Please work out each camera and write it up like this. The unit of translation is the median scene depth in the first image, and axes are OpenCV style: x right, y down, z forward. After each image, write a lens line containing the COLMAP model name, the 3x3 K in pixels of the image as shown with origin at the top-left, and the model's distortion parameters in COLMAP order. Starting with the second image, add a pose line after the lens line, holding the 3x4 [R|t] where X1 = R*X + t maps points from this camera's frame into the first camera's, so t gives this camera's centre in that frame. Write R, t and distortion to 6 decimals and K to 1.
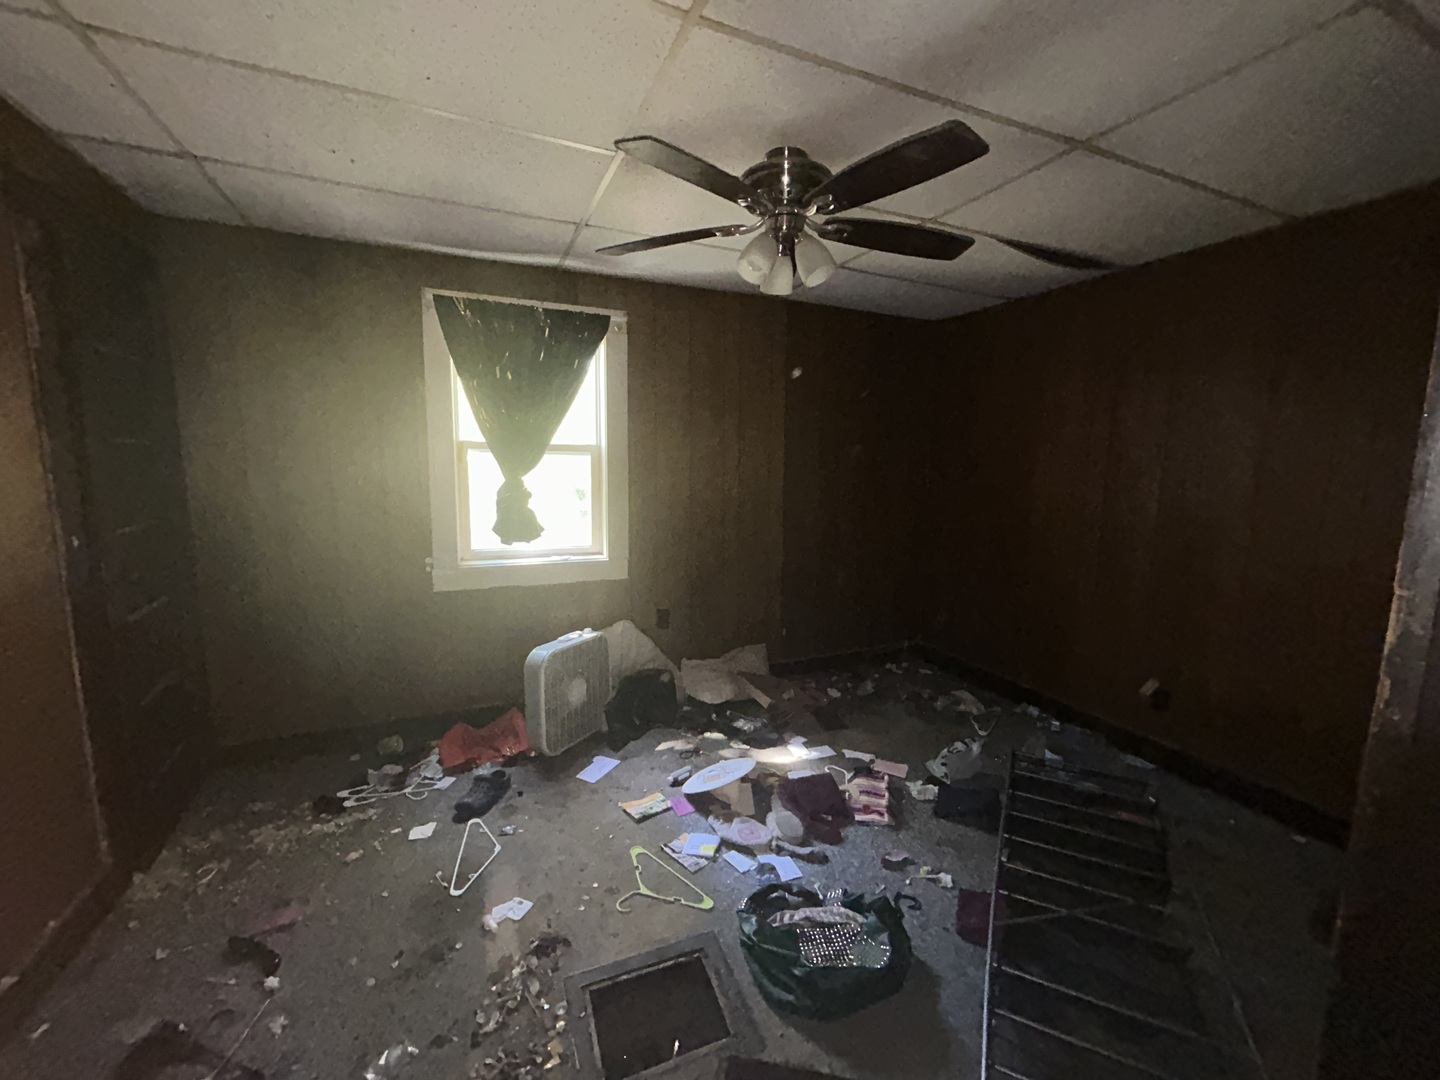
lens RADIAL K [[573.6, 0, 719.9], [0, 573.6, 545.9], [0, 0, 1]] dist [0.000477, 0.000029]
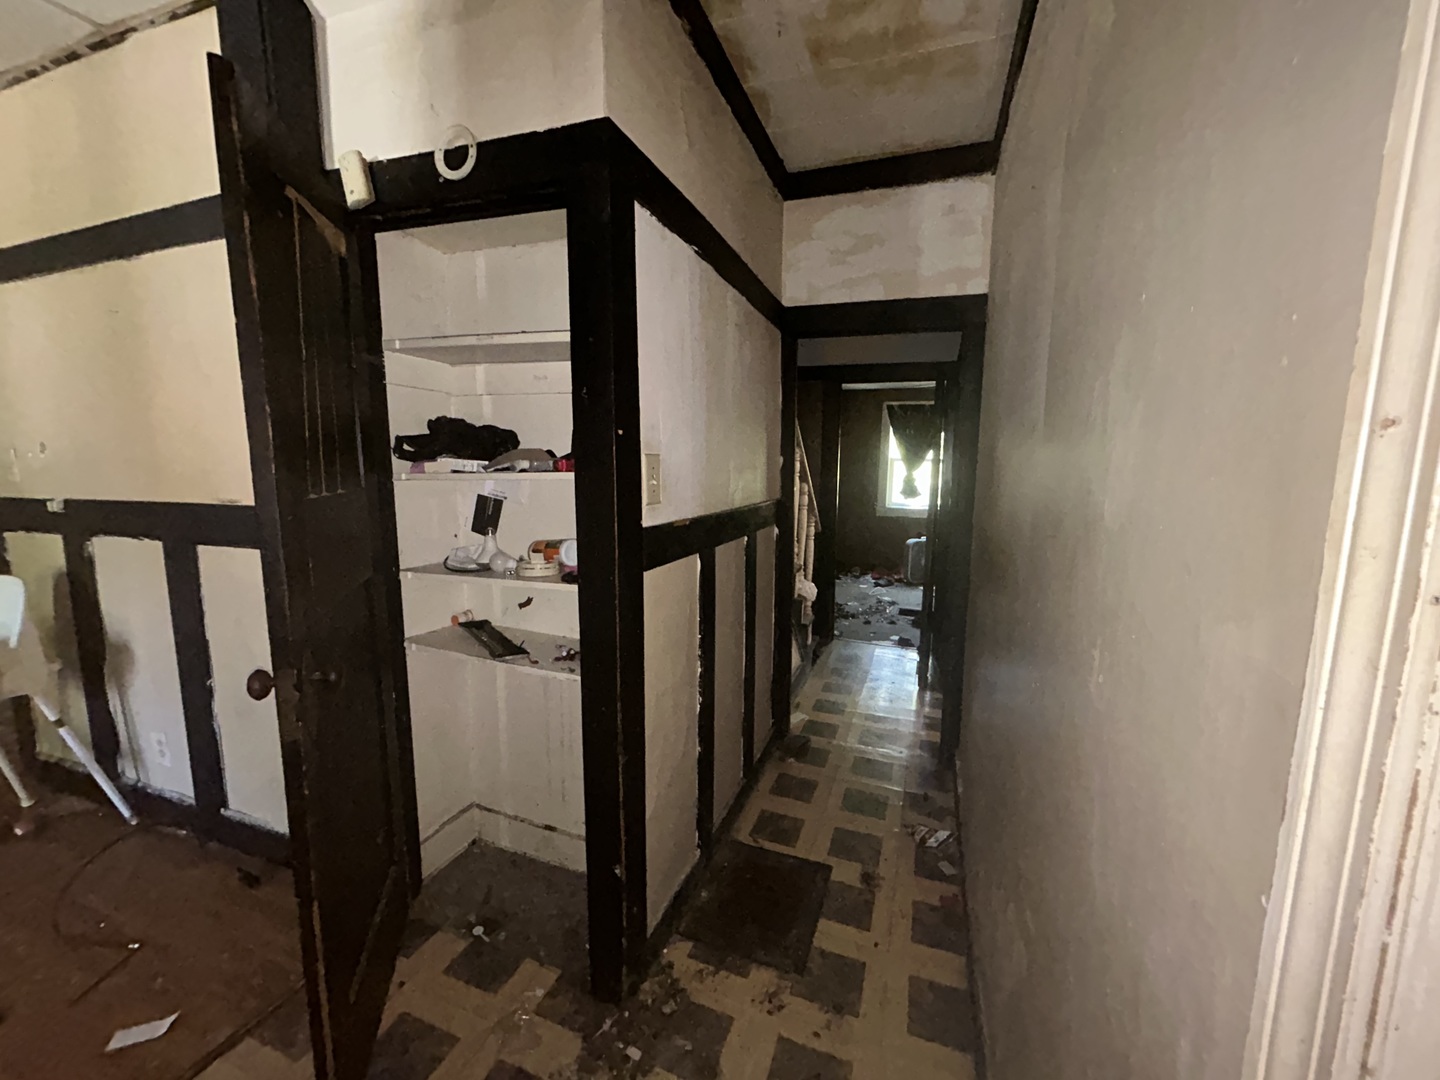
lens RADIAL K [[573.6, 0, 719.9], [0, 573.6, 541.9], [0, 0, 1]] dist [0.000477, 0.000029]
pose [[0.739001, 0.094585, -0.667032, 0.761213], [-0.090471, 0.995060, 0.040867, 0.161635], [0.667602, 0.030146, 0.743908, -1.474921]]
